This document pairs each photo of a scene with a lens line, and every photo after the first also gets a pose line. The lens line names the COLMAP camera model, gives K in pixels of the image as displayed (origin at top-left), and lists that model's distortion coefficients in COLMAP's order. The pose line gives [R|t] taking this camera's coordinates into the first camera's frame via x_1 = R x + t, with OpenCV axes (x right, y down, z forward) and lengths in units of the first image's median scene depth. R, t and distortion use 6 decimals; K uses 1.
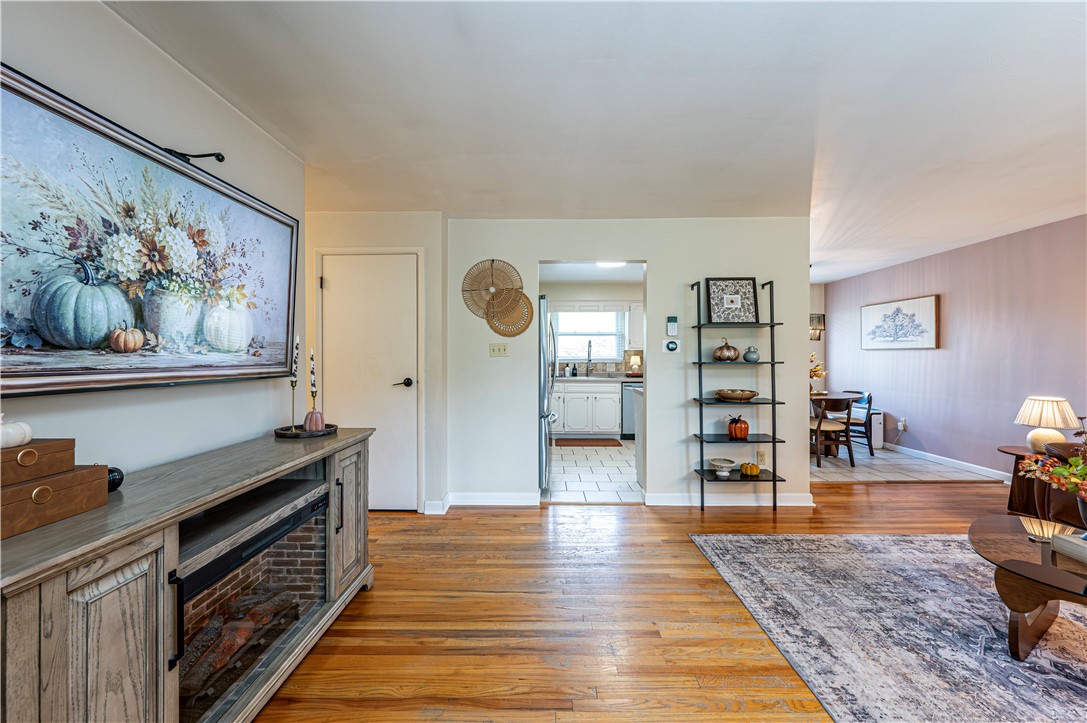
lens RADIAL K [[434.5, 0, 543.3], [0, 434.5, 356.7], [0, 0, 1]] dist [-0.004550, 0.000791]
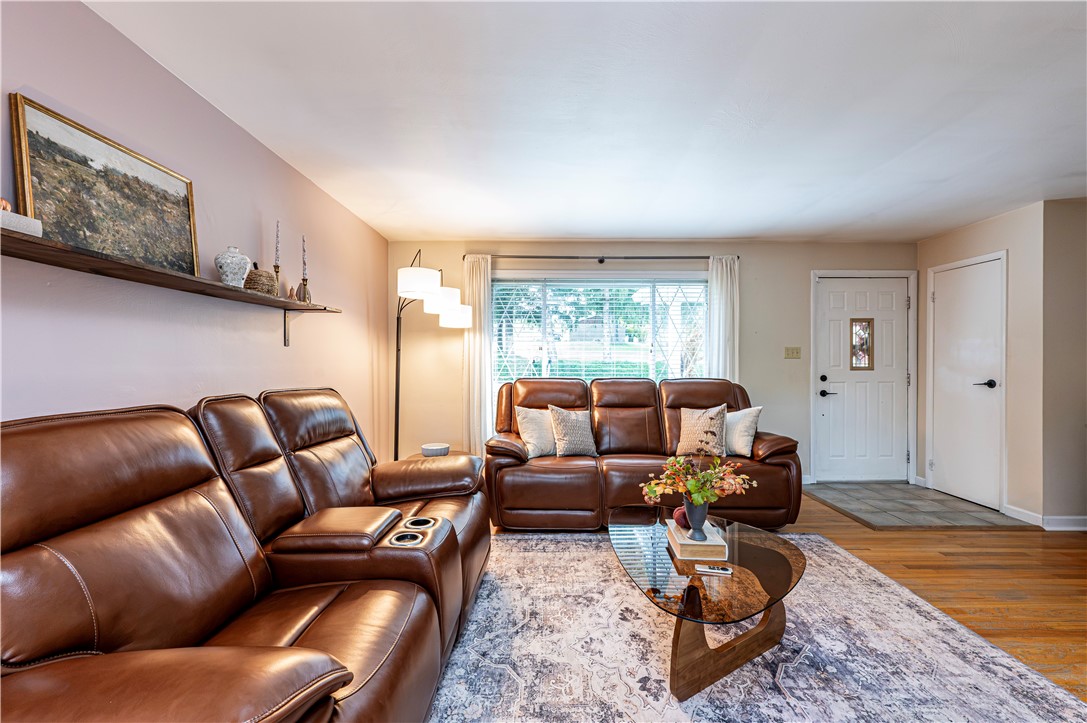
lens RADIAL K [[434.5, 0, 552.8], [0, 434.5, 360.4], [0, 0, 1]] dist [-0.004550, 0.000791]
pose [[-0.999834, -0.000239, -0.018234, 1.212789], [-0.000132, 0.999983, -0.005849, 0.007131], [0.018235, -0.005846, -0.999817, 1.501016]]
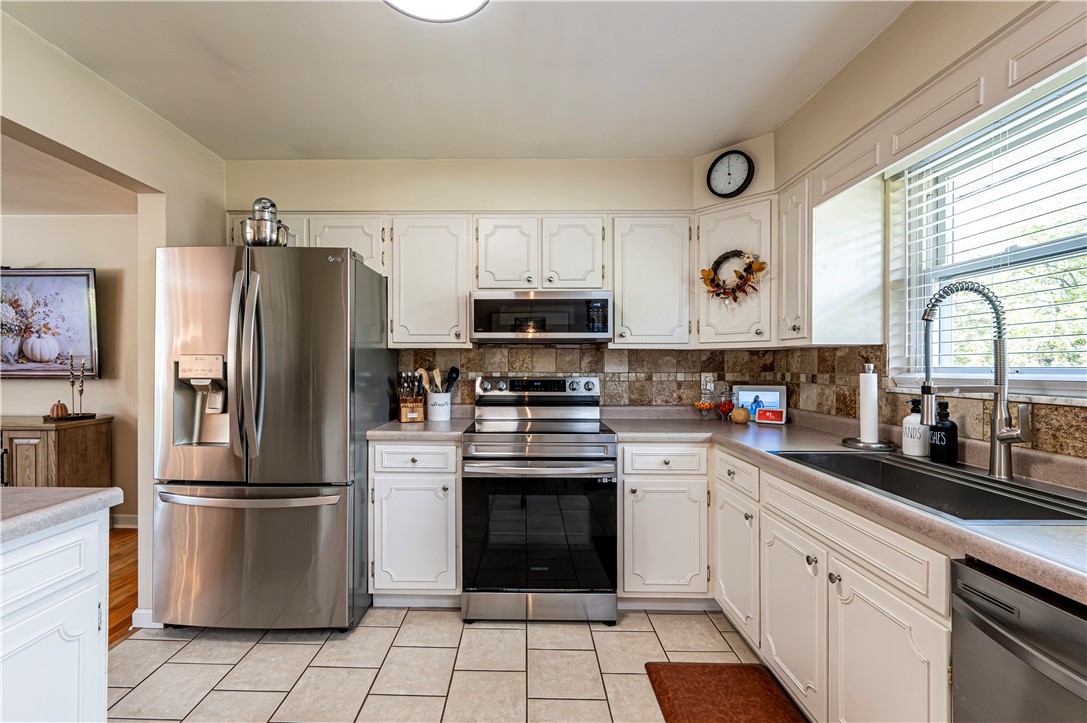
lens RADIAL K [[480.2, 0, 506.4], [0, 480.2, 365.8], [0, 0, 1]] dist [-0.007860, 0.000664]
pose [[-0.033706, 0.000526, -0.999432, 0.876773], [-0.003038, 0.999995, 0.000628, -0.002842], [0.999427, 0.003057, -0.033704, 2.248692]]
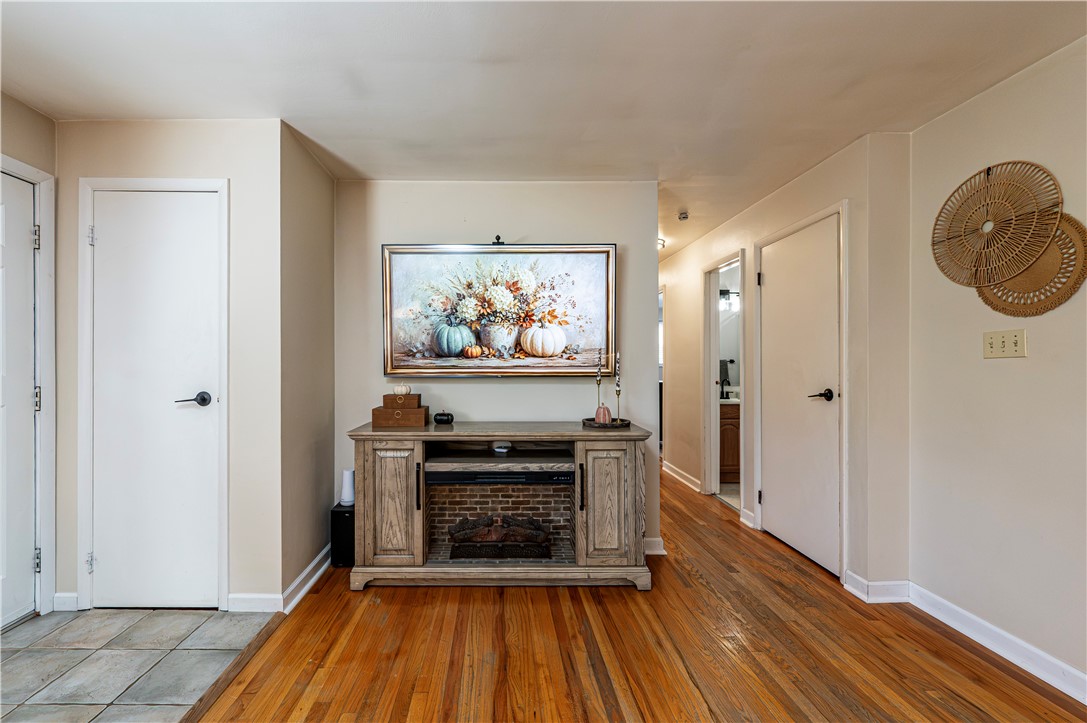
lens RADIAL K [[434.5, 0, 502.6], [0, 434.5, 371.9], [0, 0, 1]] dist [-0.004550, 0.000791]
pose [[0.023773, 0.019536, -0.999526, 0.571288], [0.000998, 0.999808, 0.019565, 0.007999], [0.999717, -0.001463, 0.023749, 0.627709]]
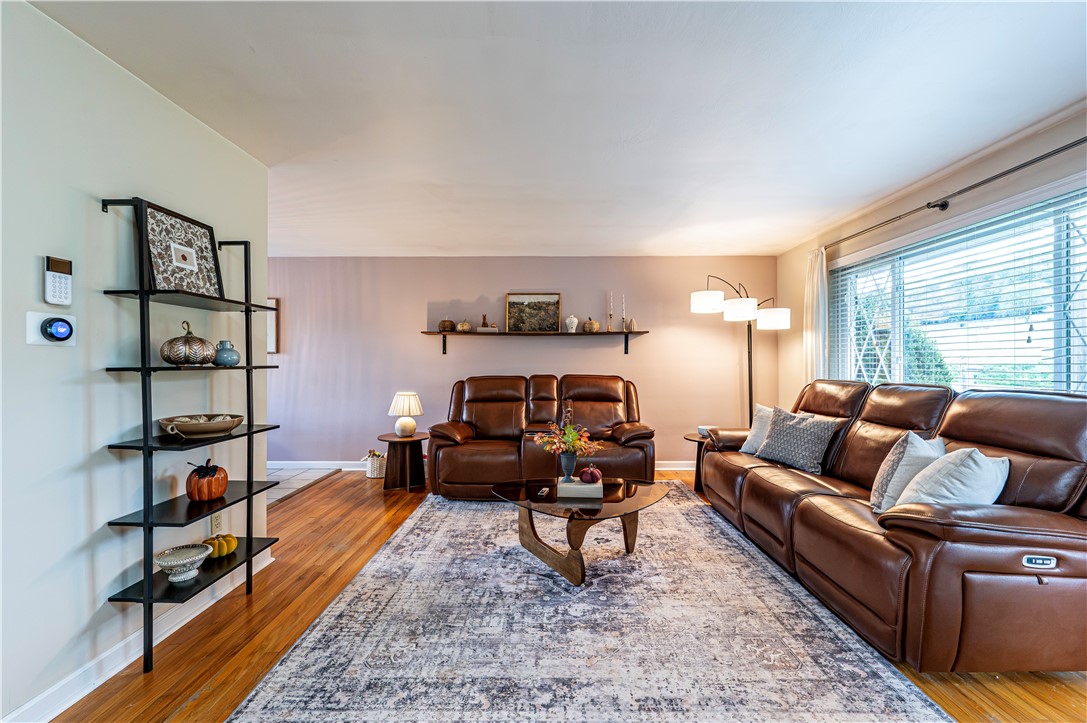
lens RADIAL K [[434.5, 0, 544.4], [0, 434.5, 362.5], [0, 0, 1]] dist [-0.004550, 0.000791]
pose [[-0.004752, 0.004875, 0.999977, -0.178410], [0.000294, 0.999988, -0.004874, 0.014269], [-0.999989, 0.000271, -0.004753, 0.805359]]
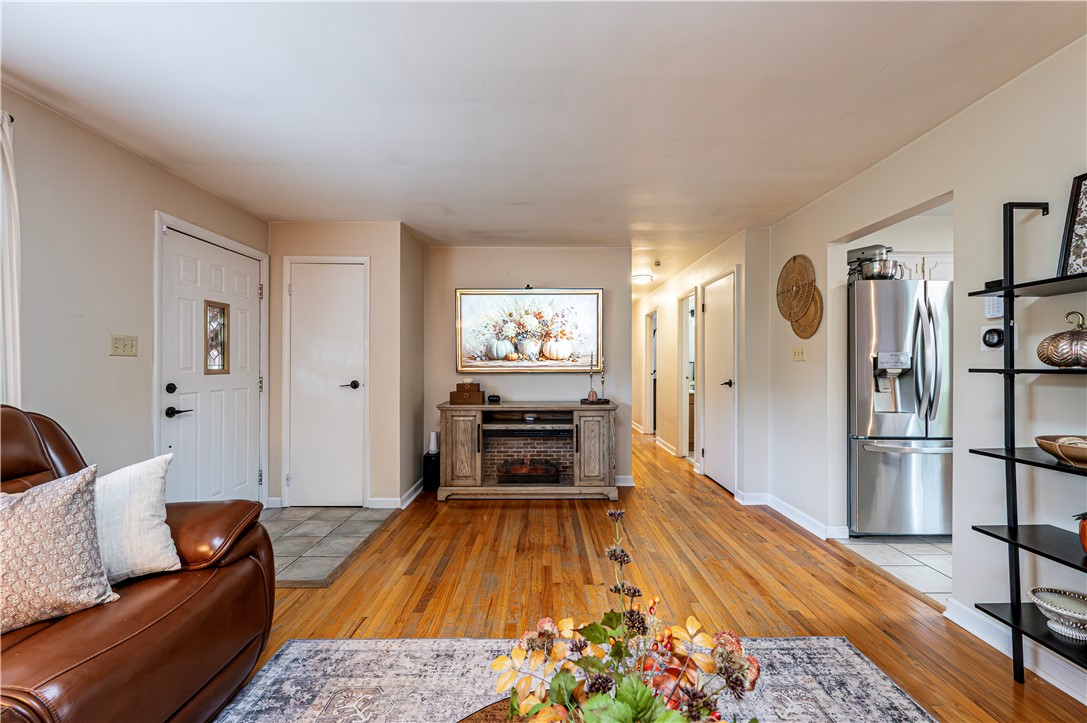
lens RADIAL K [[434.5, 0, 547.7], [0, 434.5, 357.8], [0, 0, 1]] dist [-0.004550, 0.000791]
pose [[0.016945, -0.015521, -0.999736, 1.208367], [0.001053, 0.999879, -0.015506, 0.009774], [0.999856, -0.000790, 0.016959, 0.690189]]
